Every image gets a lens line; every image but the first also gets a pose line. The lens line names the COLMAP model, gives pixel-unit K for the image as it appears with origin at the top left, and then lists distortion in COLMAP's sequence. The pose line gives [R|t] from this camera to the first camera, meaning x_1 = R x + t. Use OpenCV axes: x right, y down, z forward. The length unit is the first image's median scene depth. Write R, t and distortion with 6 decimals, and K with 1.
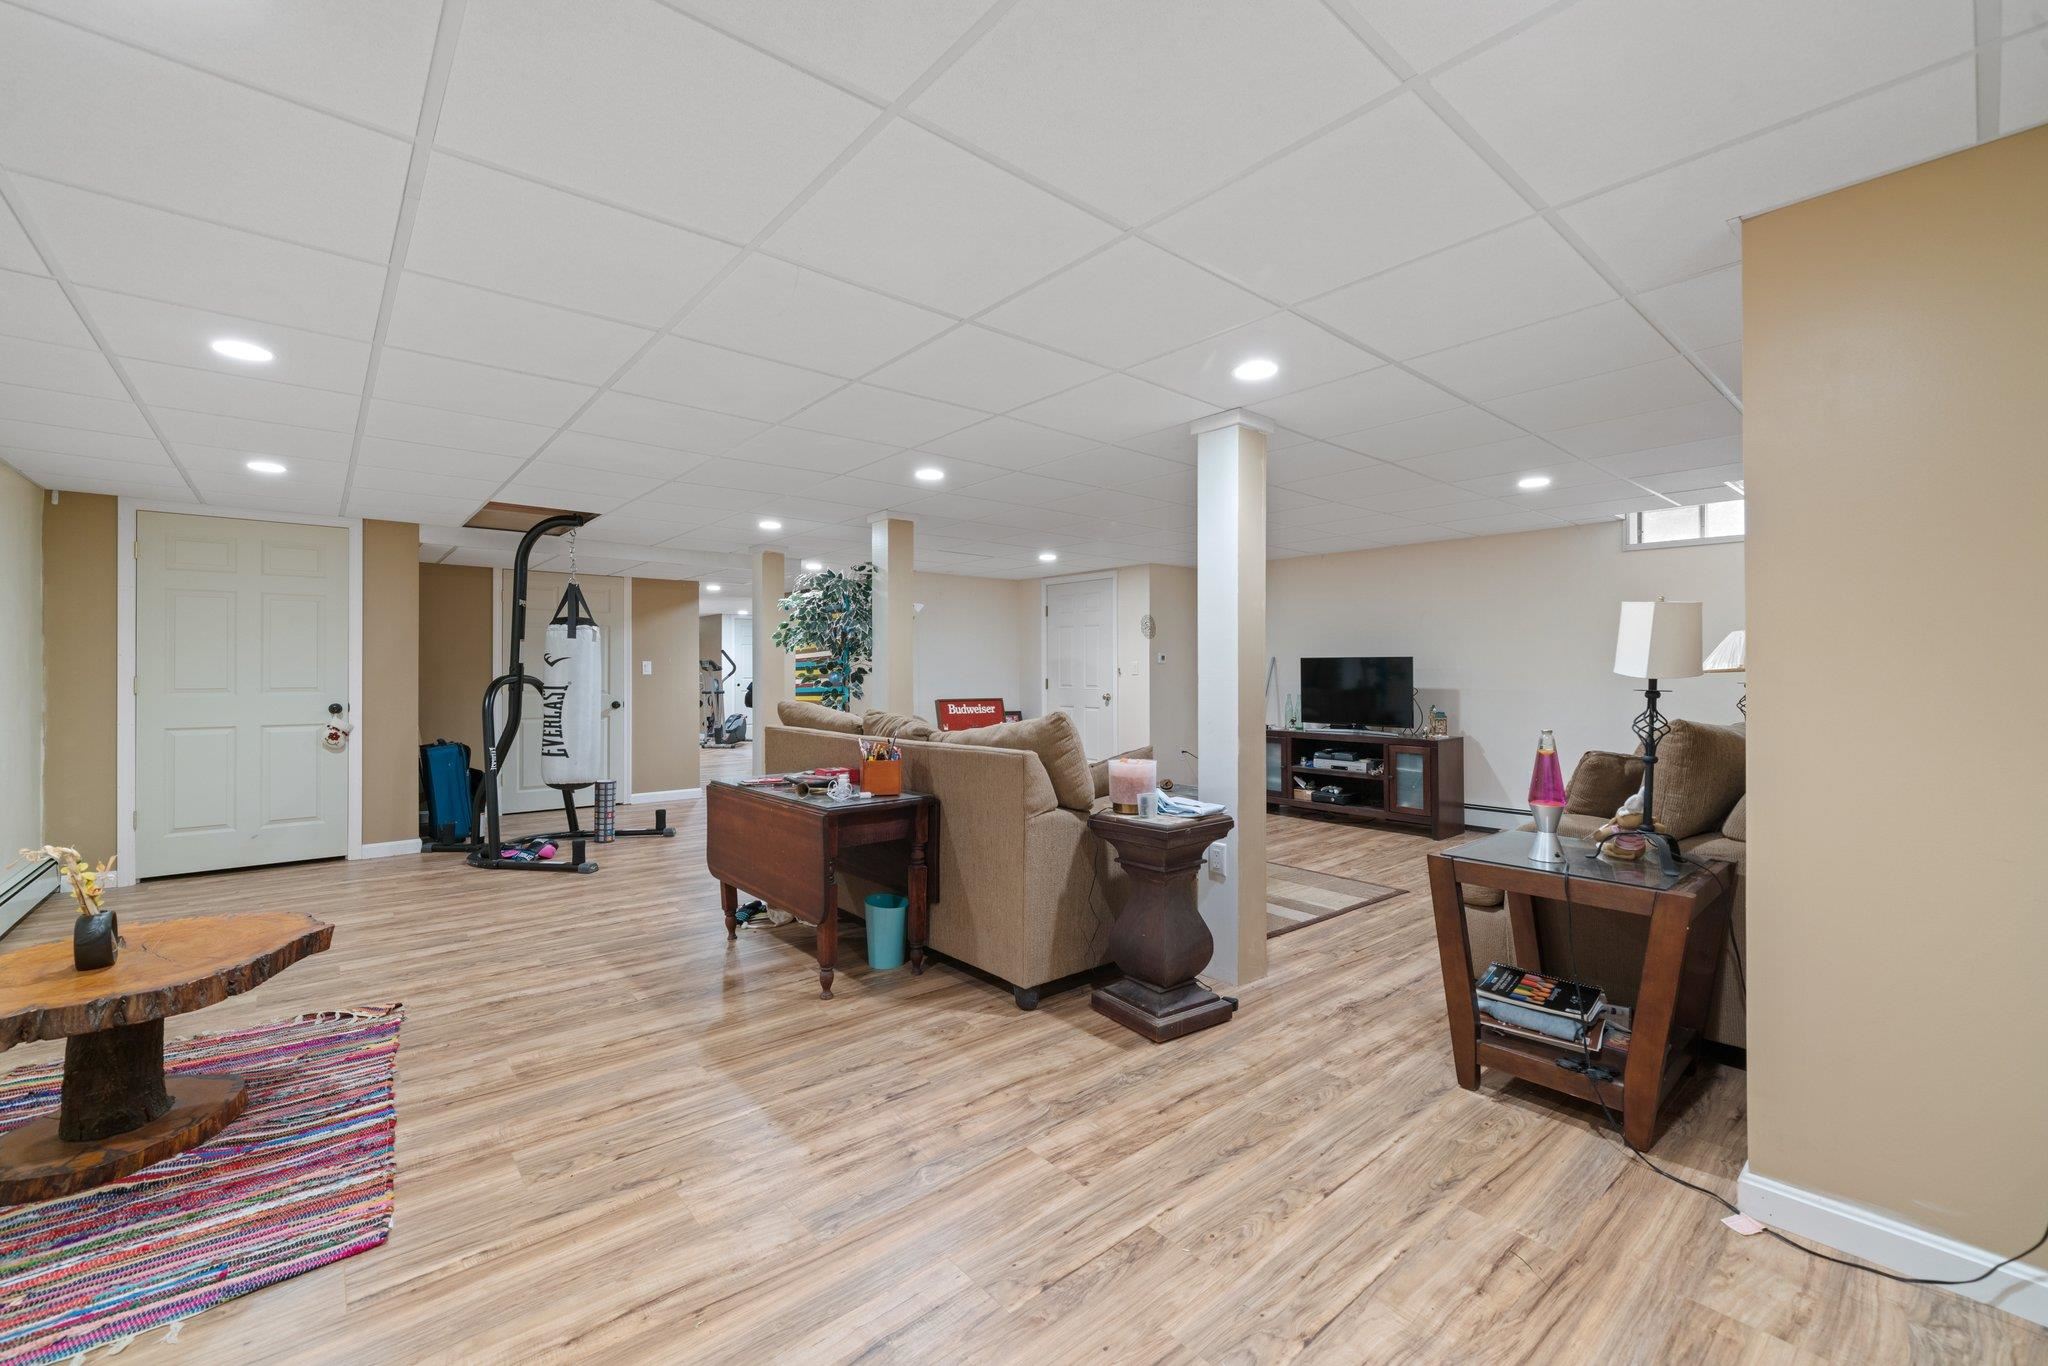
lens RADIAL K [[832.1, 0, 1020.1], [0, 832.1, 675.5], [0, 0, 1]] dist [0.000044, 0.000000]
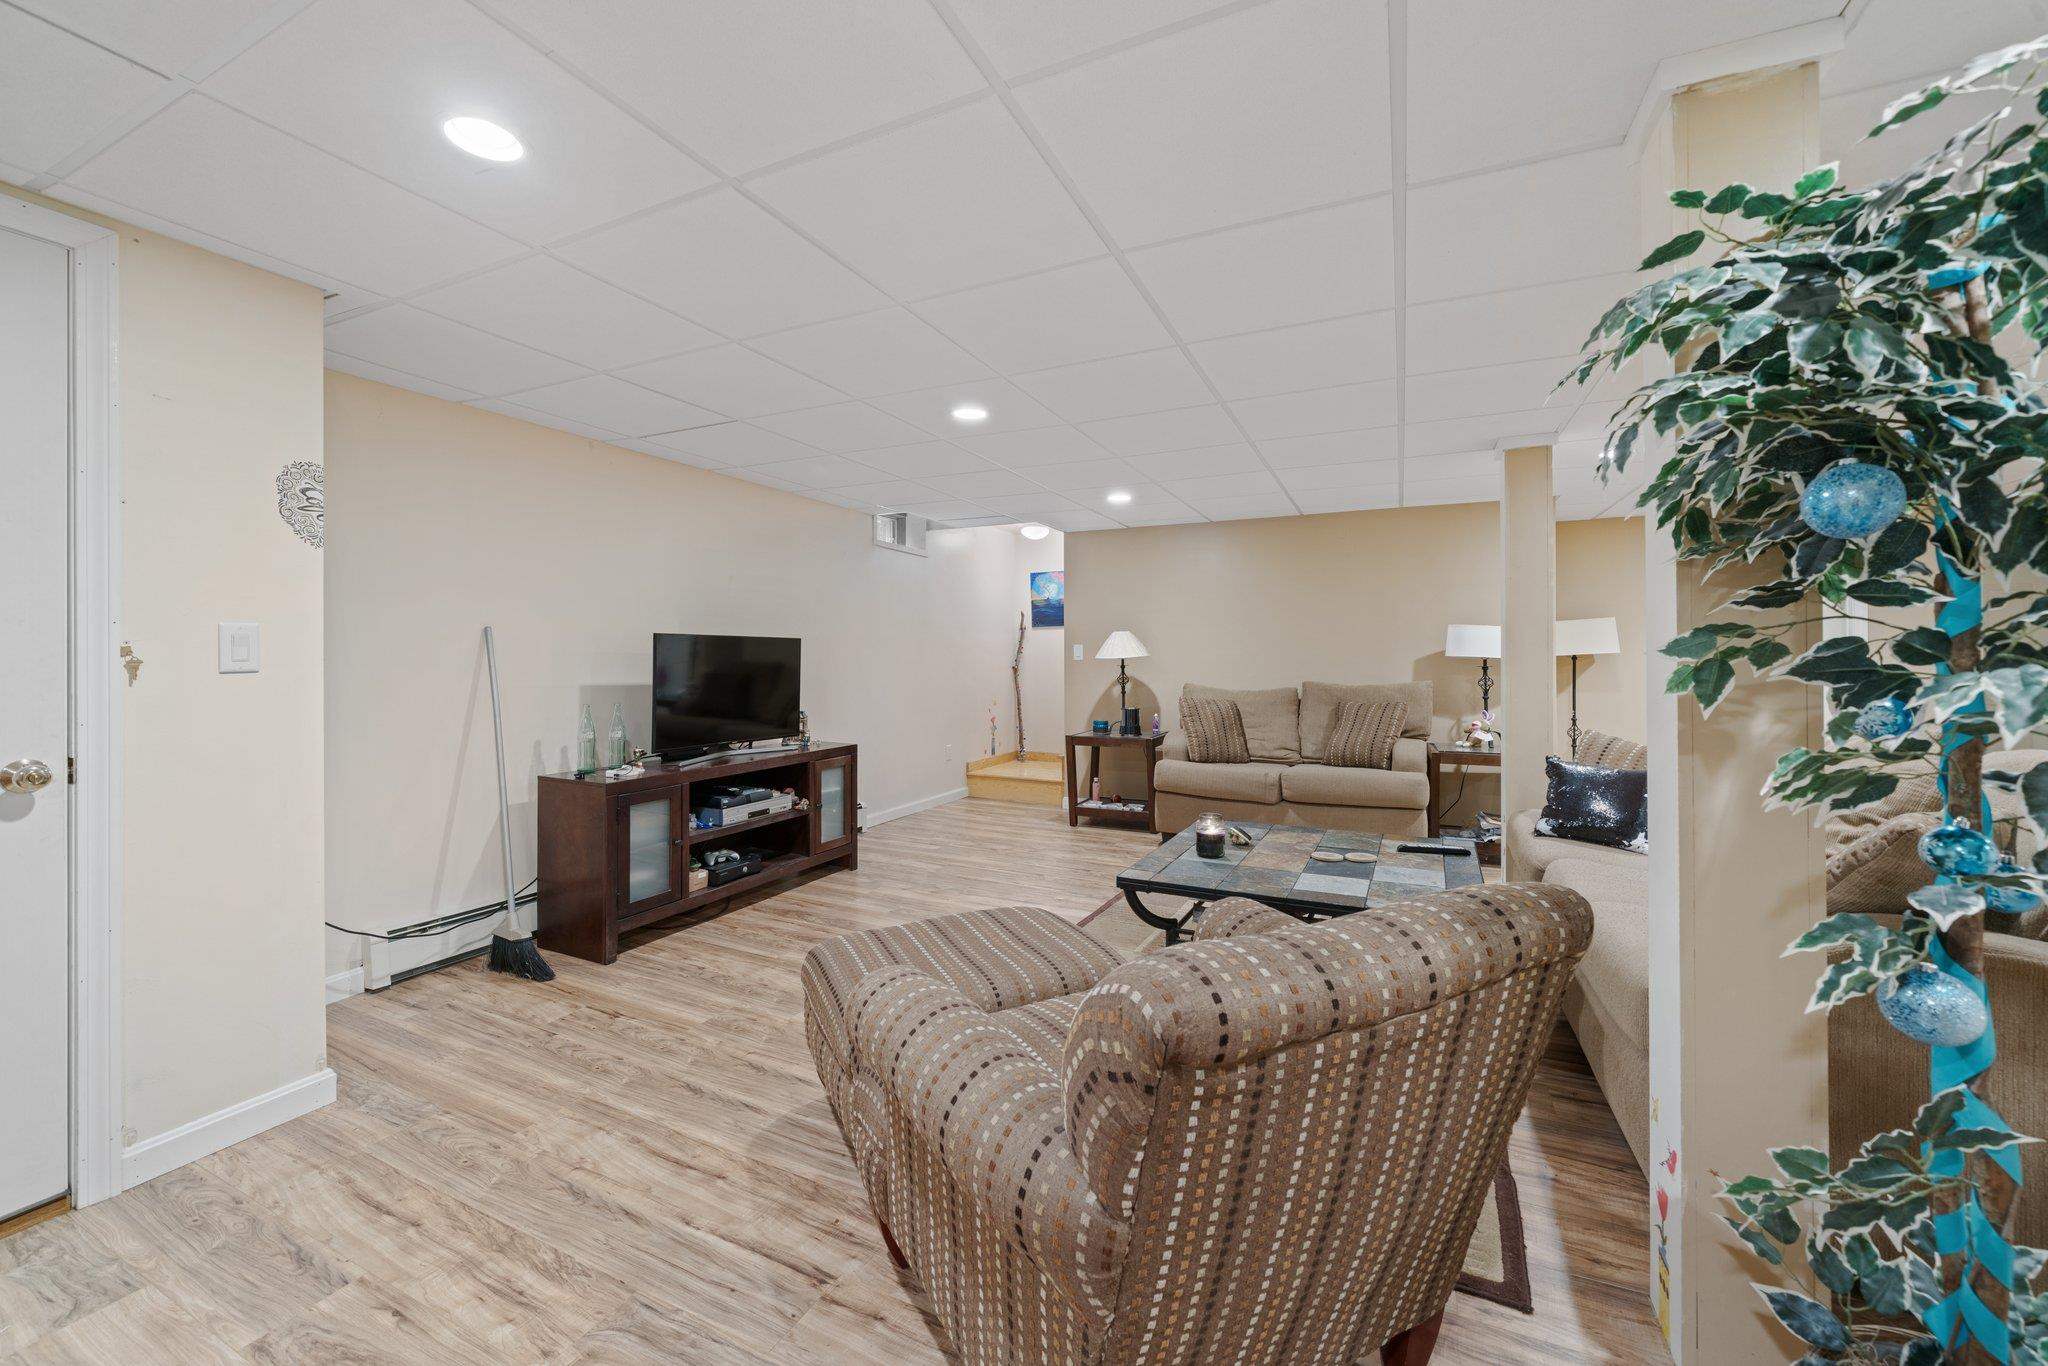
lens RADIAL K [[807.5, 0, 1018.6], [0, 807.5, 662.8], [0, 0, 1]] dist [0.008440, 0.001725]
pose [[-0.407093, -0.009855, 0.913334, -0.230839], [0.003766, 0.999915, 0.012468, -0.004530], [-0.913379, 0.008515, -0.407021, 1.083743]]
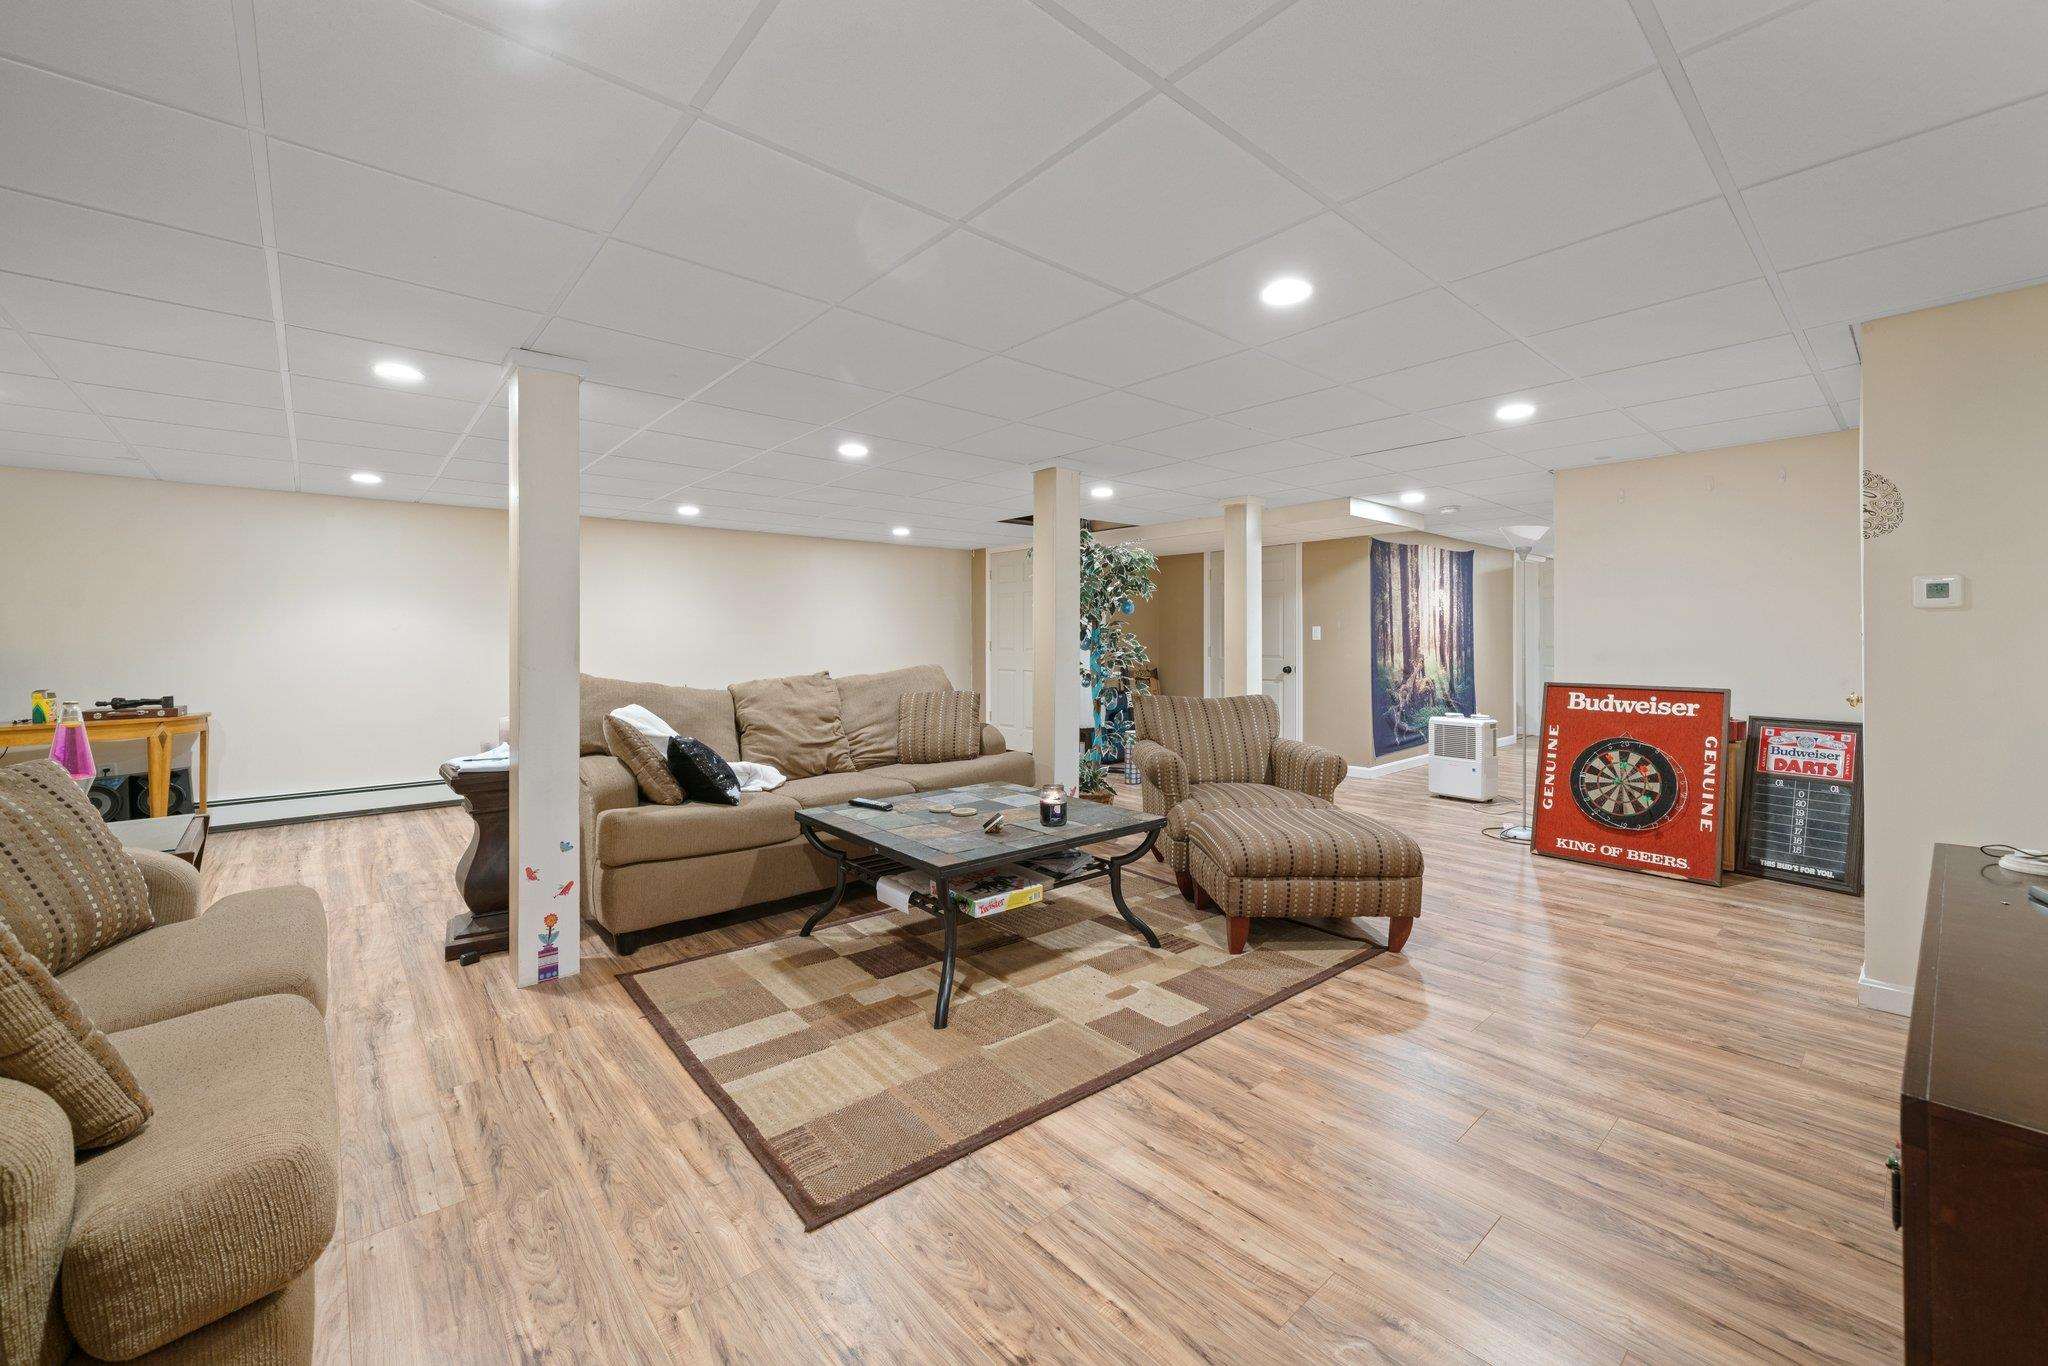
lens RADIAL K [[807.5, 0, 1005.9], [0, 807.5, 636.2], [0, 0, 1]] dist [0.008440, 0.001725]
pose [[0.004827, -0.004582, -0.999978, 0.595953], [-0.000341, 0.999989, -0.004584, -0.001427], [0.999988, 0.000363, 0.004825, 0.780714]]
